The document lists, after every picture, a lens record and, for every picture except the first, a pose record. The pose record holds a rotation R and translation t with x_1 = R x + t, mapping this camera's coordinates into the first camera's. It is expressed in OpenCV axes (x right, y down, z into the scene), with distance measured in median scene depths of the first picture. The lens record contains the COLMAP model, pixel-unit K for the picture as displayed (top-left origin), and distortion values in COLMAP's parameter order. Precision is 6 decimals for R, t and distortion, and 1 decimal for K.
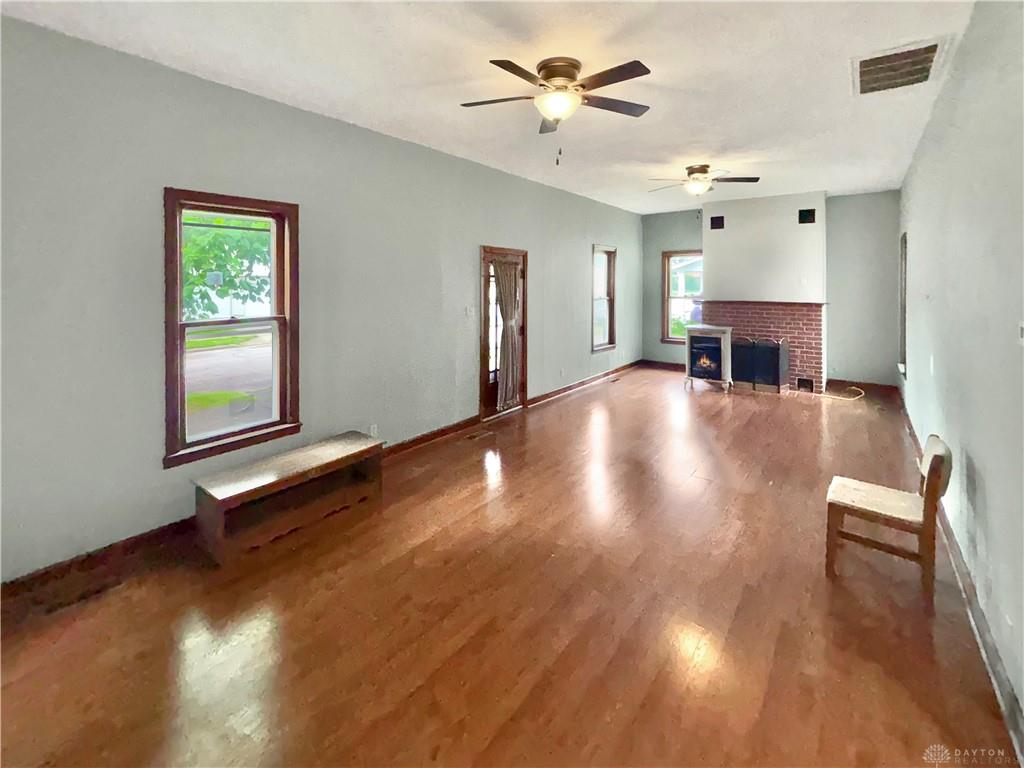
lens RADIAL K [[433.6, 0, 512.0], [0, 433.6, 384.0], [0, 0, 1]] dist [0.001890, 0.000440]
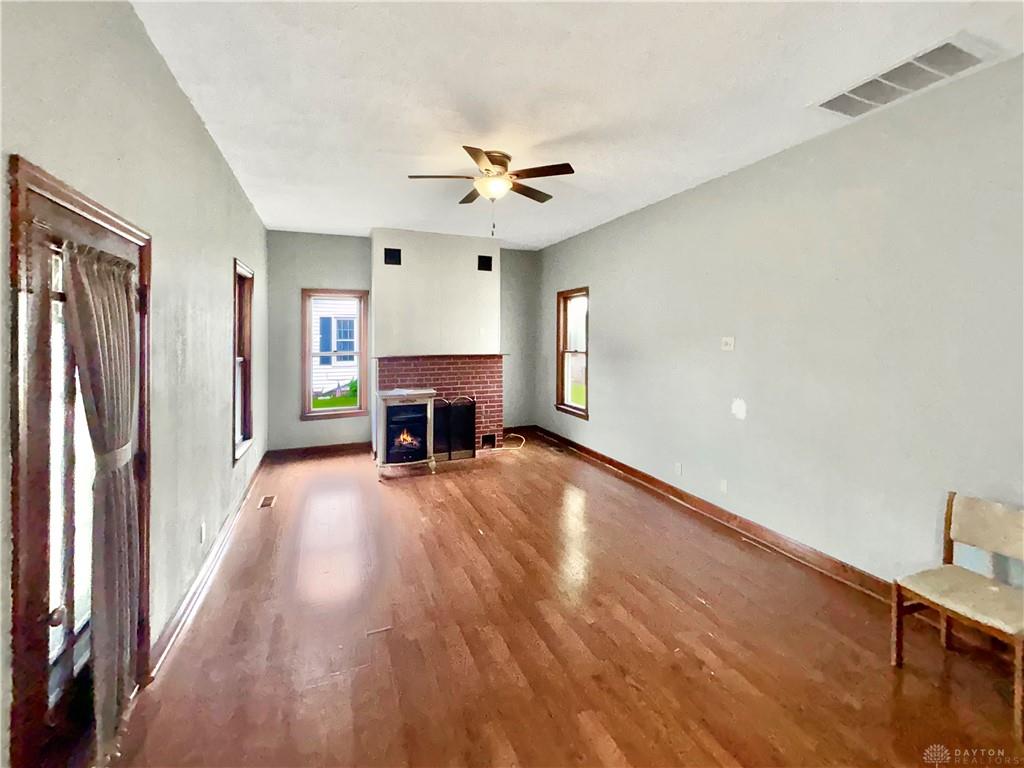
lens RADIAL K [[438.2, 0, 513.4], [0, 438.2, 360.4], [0, 0, 1]] dist [0.000316, -0.000047]
pose [[0.489093, -0.047509, 0.870937, -0.106315], [0.201618, 0.977631, -0.059894, -0.102865], [-0.848609, 0.204890, 0.487732, 0.478342]]
